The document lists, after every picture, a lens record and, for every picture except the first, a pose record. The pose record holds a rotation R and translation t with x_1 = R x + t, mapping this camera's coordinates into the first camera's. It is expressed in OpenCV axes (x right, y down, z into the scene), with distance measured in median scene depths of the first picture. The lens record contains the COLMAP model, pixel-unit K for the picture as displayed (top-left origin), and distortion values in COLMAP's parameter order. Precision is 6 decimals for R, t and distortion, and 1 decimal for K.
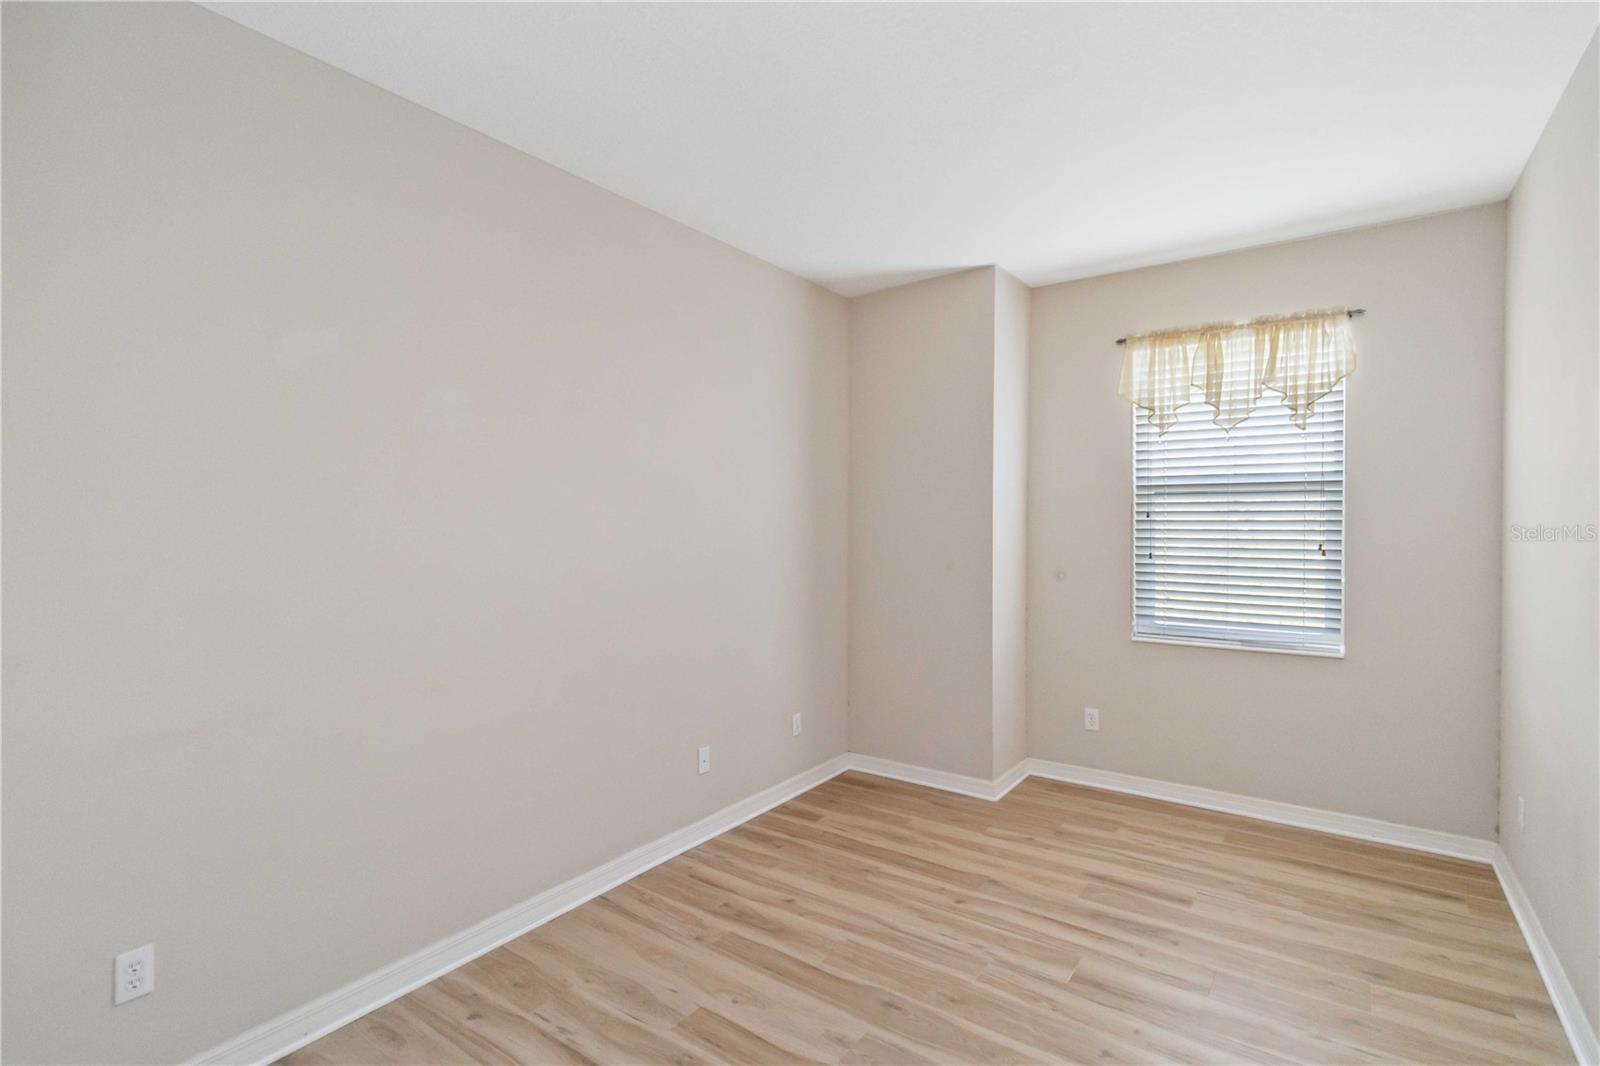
lens RADIAL K [[749.0, 0, 796.9], [0, 749.0, 528.3], [0, 0, 1]] dist [0.001316, 0.000255]
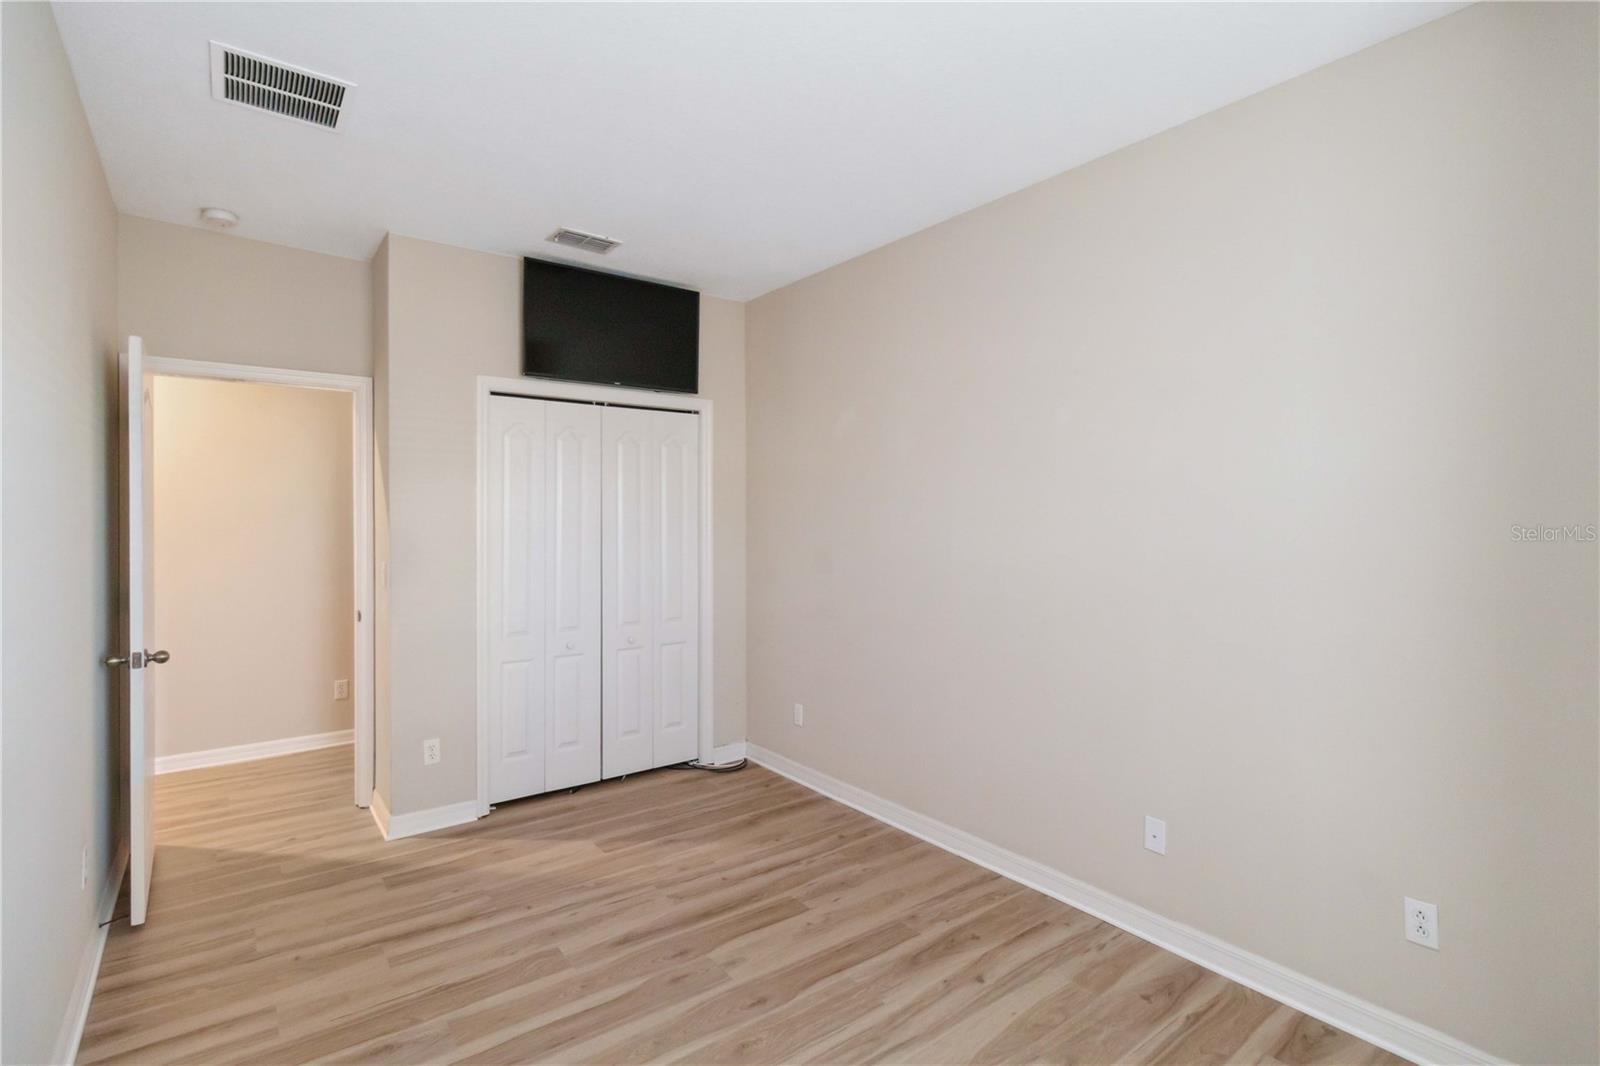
lens RADIAL K [[749.0, 0, 796.9], [0, 749.0, 528.3], [0, 0, 1]] dist [0.001316, 0.000255]
pose [[-0.276098, 0.010163, -0.961076, 0.900343], [-0.014536, 0.999786, 0.014748, -0.004950], [0.961020, 0.018043, -0.275891, 1.114203]]
